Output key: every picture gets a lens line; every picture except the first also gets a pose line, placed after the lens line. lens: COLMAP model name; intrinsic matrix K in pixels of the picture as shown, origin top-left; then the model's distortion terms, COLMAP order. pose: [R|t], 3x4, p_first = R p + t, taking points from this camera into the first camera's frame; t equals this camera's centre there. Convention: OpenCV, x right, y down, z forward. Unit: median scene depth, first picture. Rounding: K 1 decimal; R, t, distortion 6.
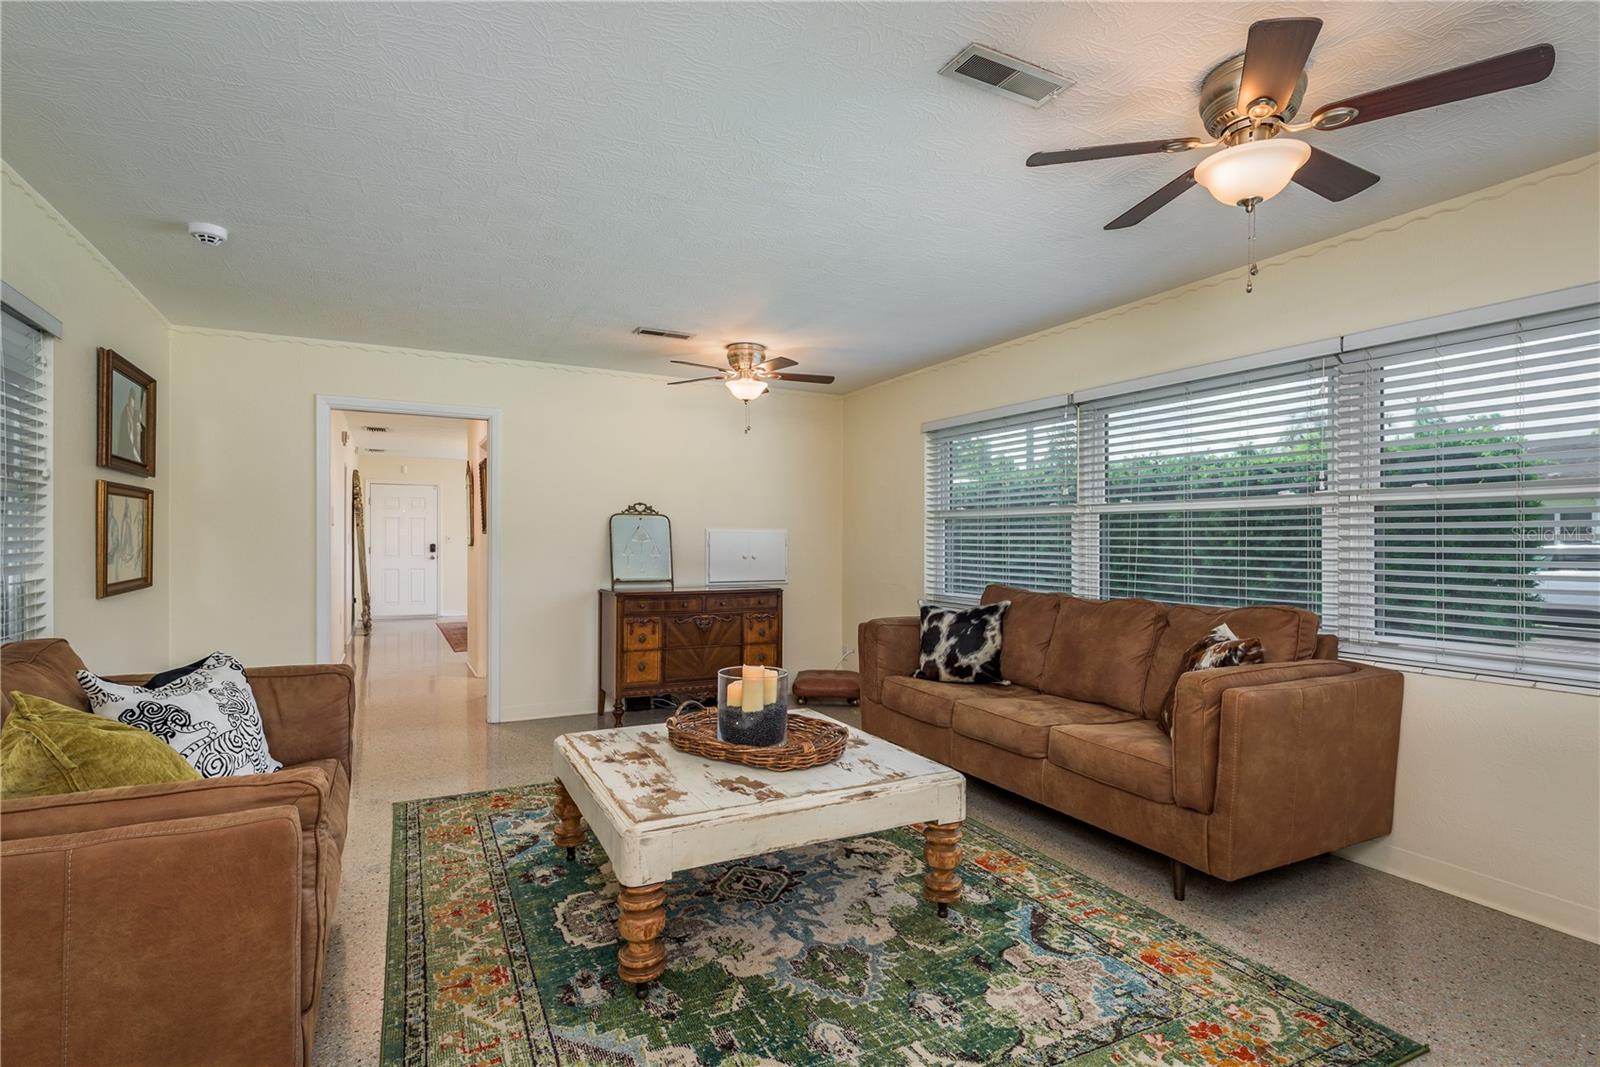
lens RADIAL K [[783.3, 0, 797.0], [0, 783.3, 538.4], [0, 0, 1]] dist [0.003233, -0.000048]
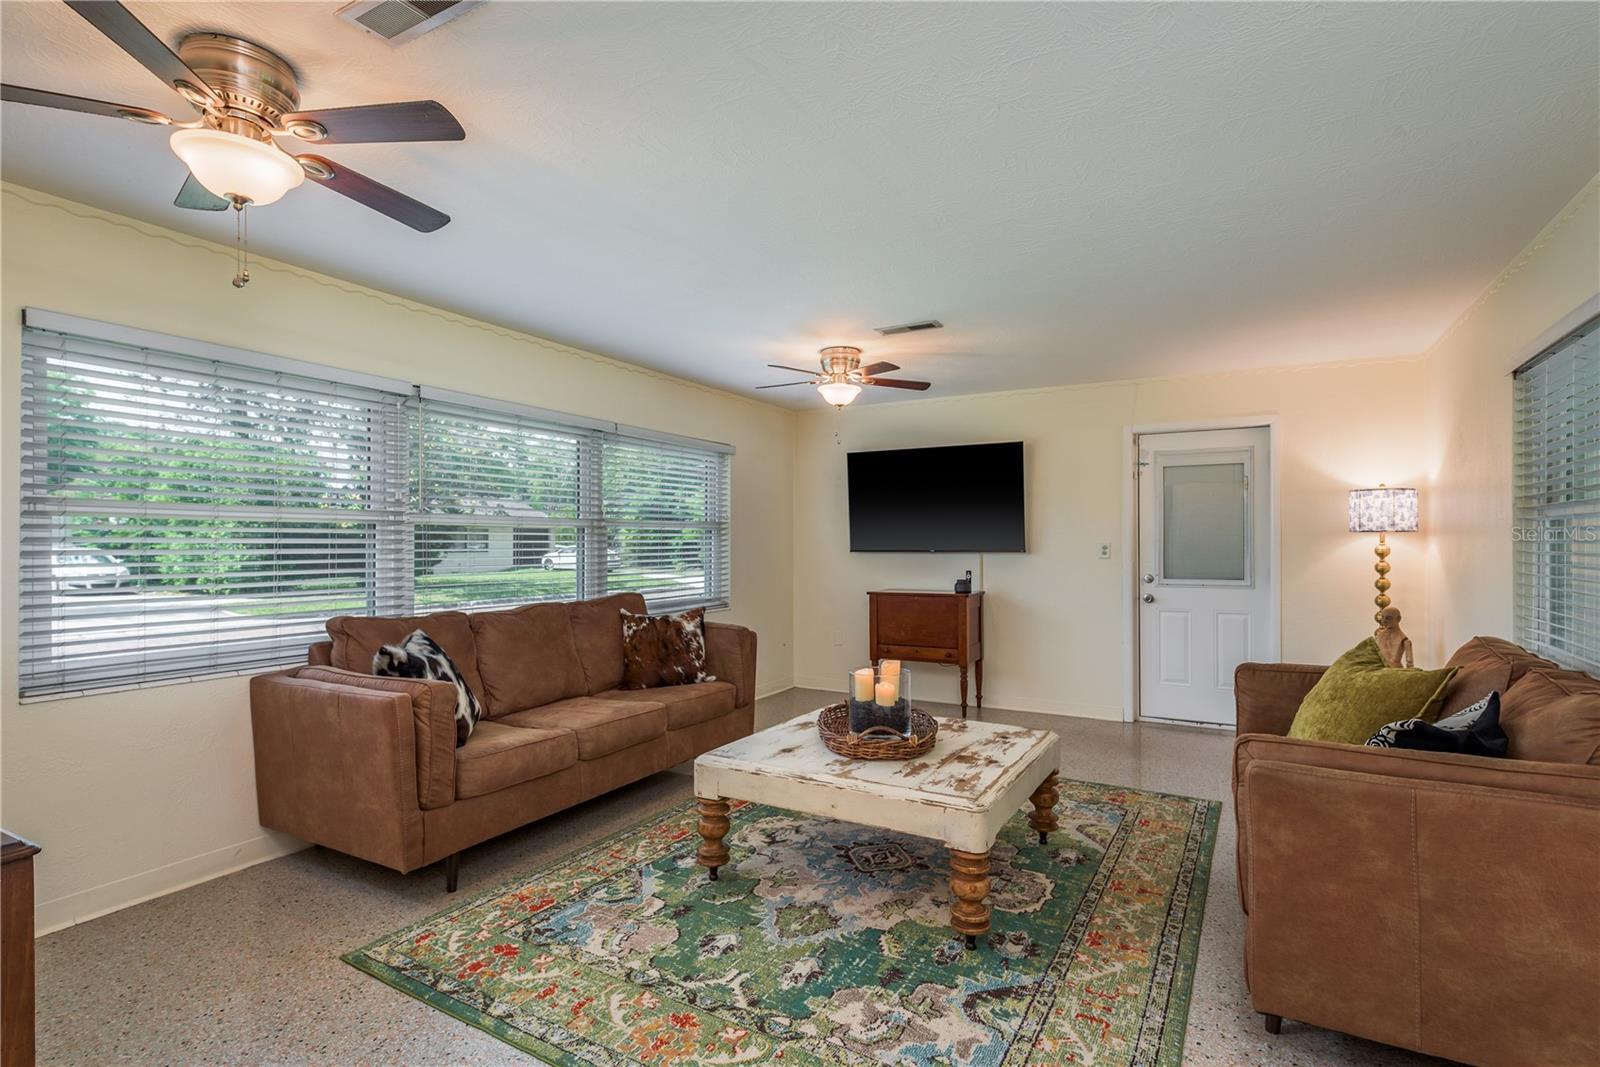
lens RADIAL K [[783.3, 0, 795.2], [0, 783.3, 535.6], [0, 0, 1]] dist [0.003233, -0.000048]
pose [[-0.545273, 0.002670, 0.838254, -0.968387], [-0.002005, 0.999988, -0.004489, -0.022658], [-0.838256, -0.004129, -0.545261, 1.766588]]
